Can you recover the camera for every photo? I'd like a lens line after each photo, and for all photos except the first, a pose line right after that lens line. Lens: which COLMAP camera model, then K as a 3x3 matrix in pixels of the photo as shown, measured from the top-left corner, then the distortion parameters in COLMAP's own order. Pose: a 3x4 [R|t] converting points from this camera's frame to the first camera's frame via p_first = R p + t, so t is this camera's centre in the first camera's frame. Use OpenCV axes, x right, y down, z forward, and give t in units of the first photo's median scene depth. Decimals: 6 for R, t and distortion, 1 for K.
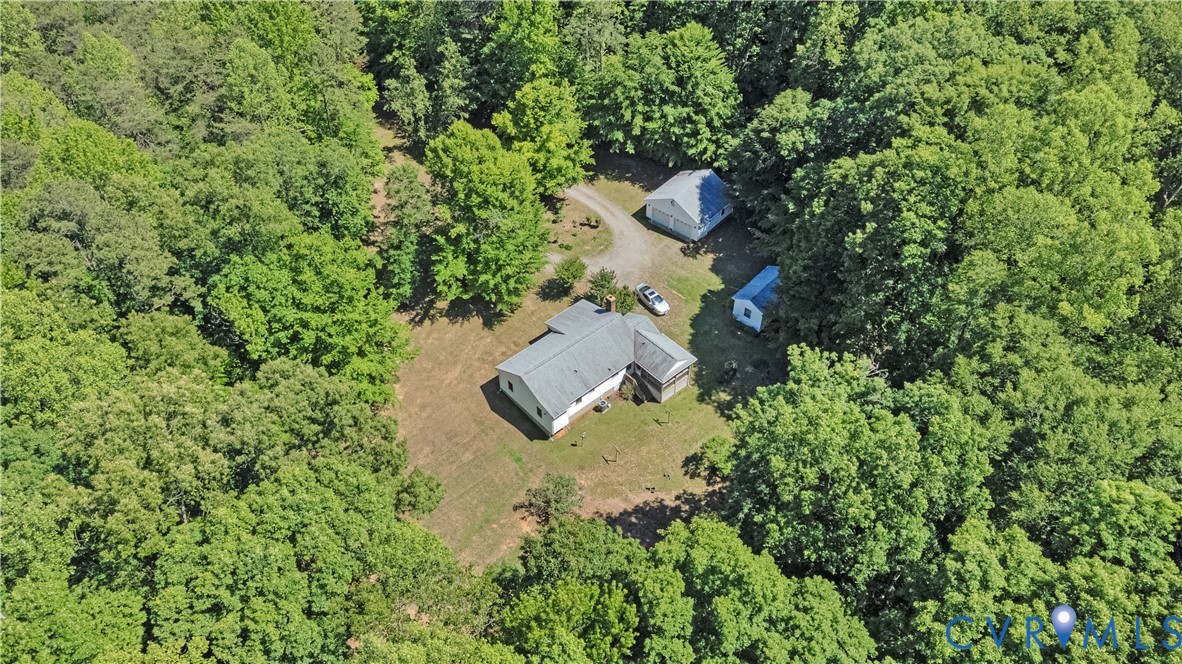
lens RADIAL K [[870.2, 0, 591.0], [0, 870.2, 332.0], [0, 0, 1]] dist [0.095637, -0.152199]
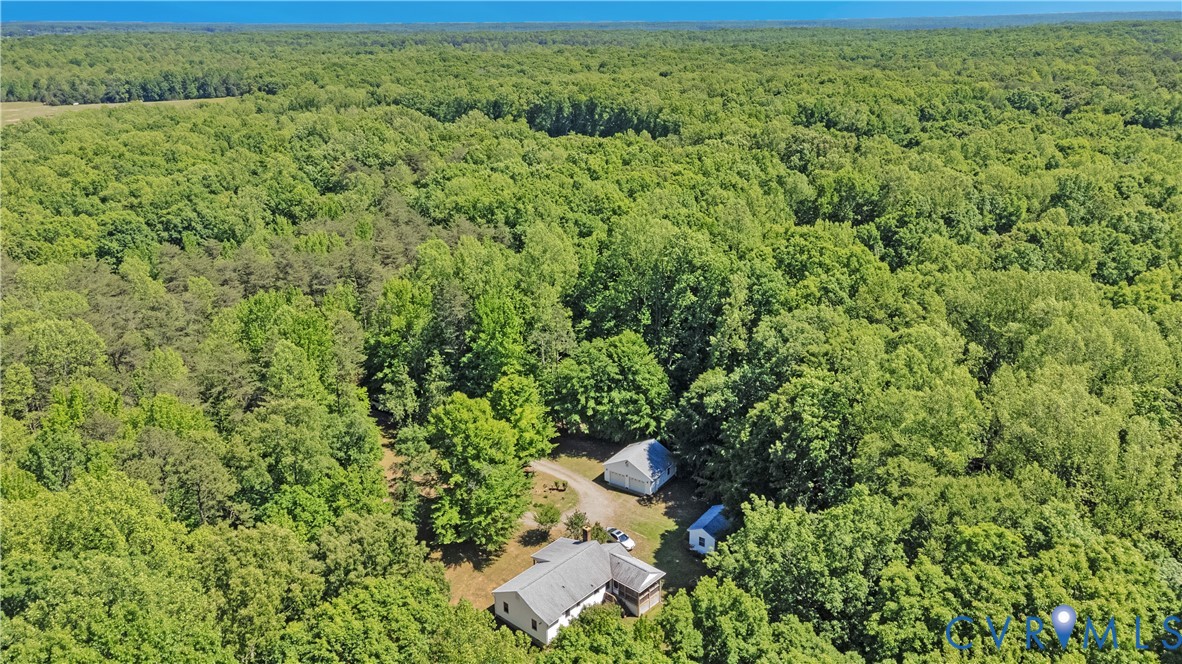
lens RADIAL K [[870.2, 0, 591.0], [0, 870.2, 332.0], [0, 0, 1]] dist [0.095637, -0.152199]
pose [[0.994019, -0.040049, 0.101600, -0.071313], [0.079198, 0.904925, -0.418138, 0.189779], [-0.075194, 0.423683, 0.902684, -0.158573]]
